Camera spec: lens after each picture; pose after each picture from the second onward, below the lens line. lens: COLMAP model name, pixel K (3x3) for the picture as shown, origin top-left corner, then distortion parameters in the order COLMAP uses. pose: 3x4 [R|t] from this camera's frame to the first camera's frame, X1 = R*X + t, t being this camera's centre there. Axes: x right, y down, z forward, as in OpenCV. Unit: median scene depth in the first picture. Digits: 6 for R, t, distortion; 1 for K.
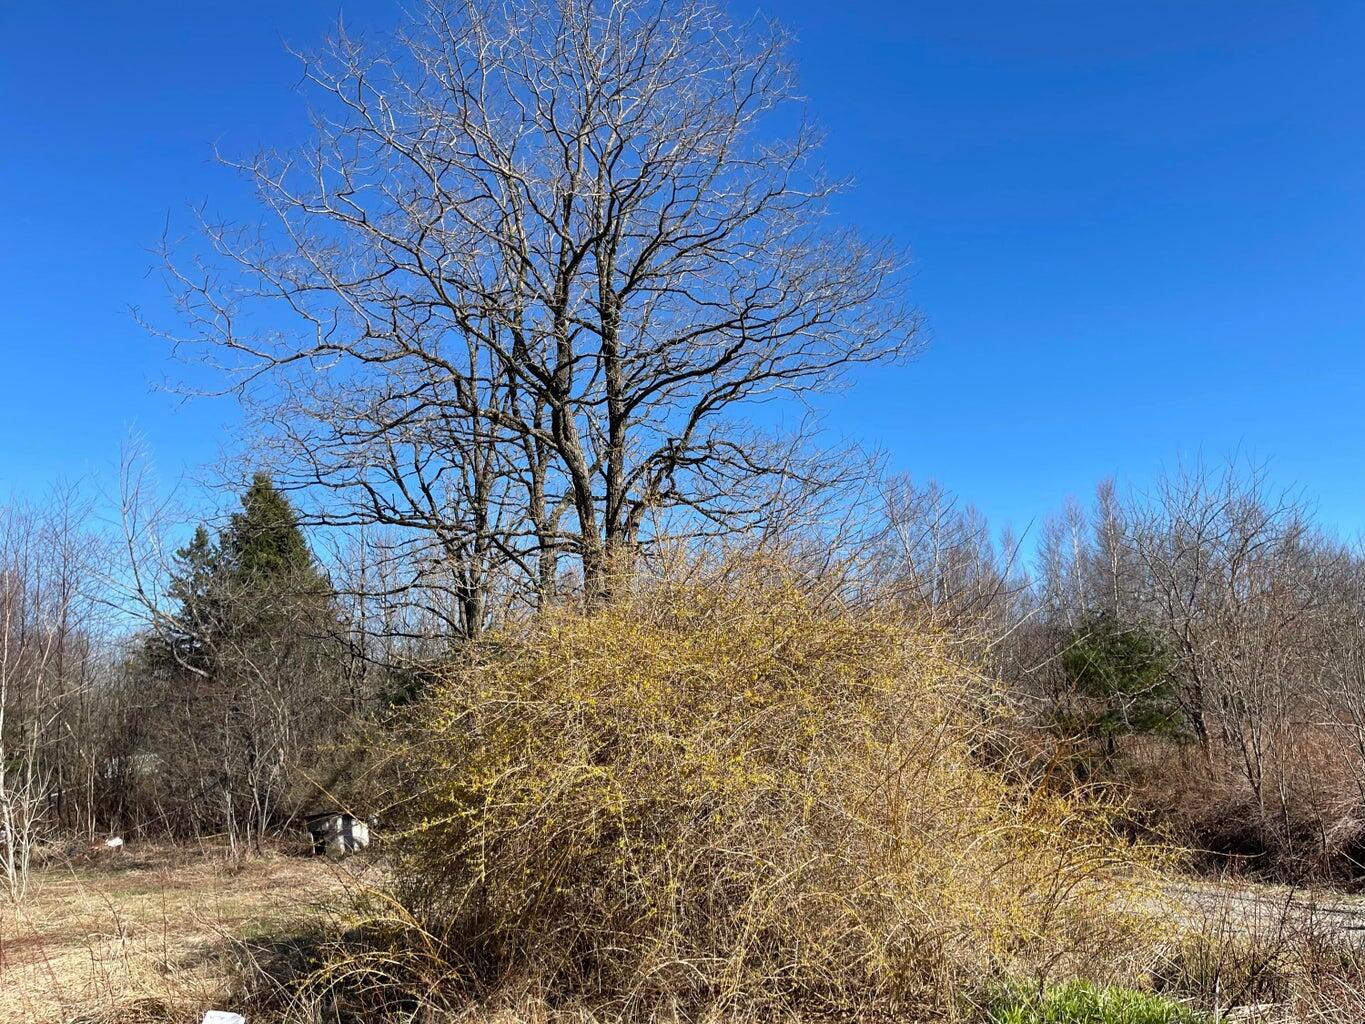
lens RADIAL K [[1031.4, 0, 682.5], [0, 1031.4, 512.0], [0, 0, 1]] dist [0.001911, -0.006159]
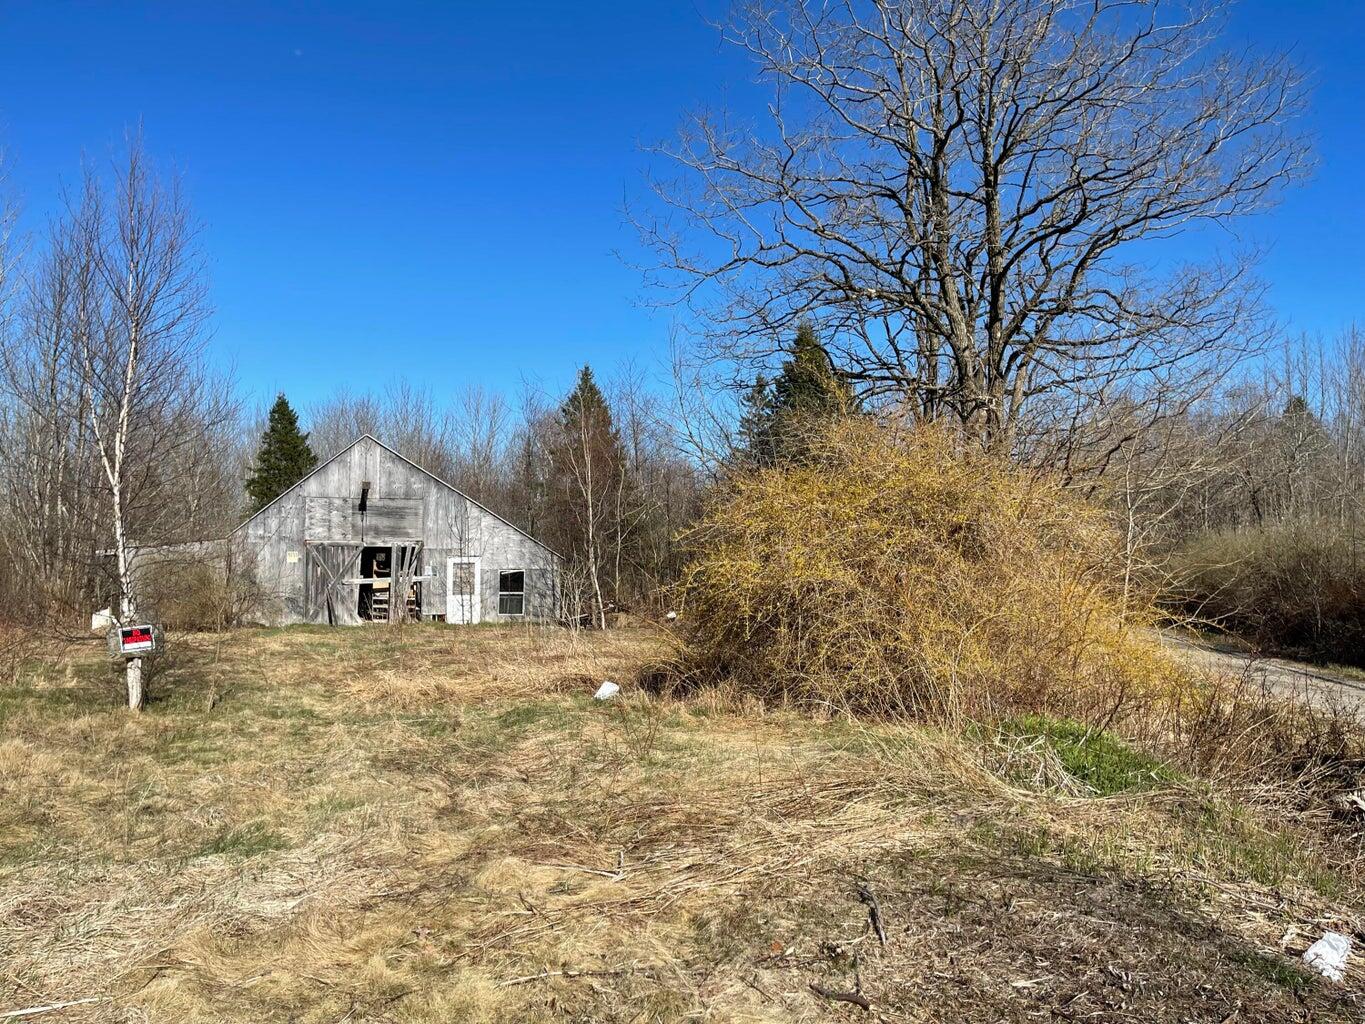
lens RADIAL K [[1031.4, 0, 682.5], [0, 1031.4, 512.0], [0, 0, 1]] dist [0.001911, -0.006159]
pose [[0.841616, 0.006981, -0.540031, 0.248556], [0.087896, 0.984815, 0.149714, -0.038356], [0.532876, -0.173468, 0.828222, -0.146407]]
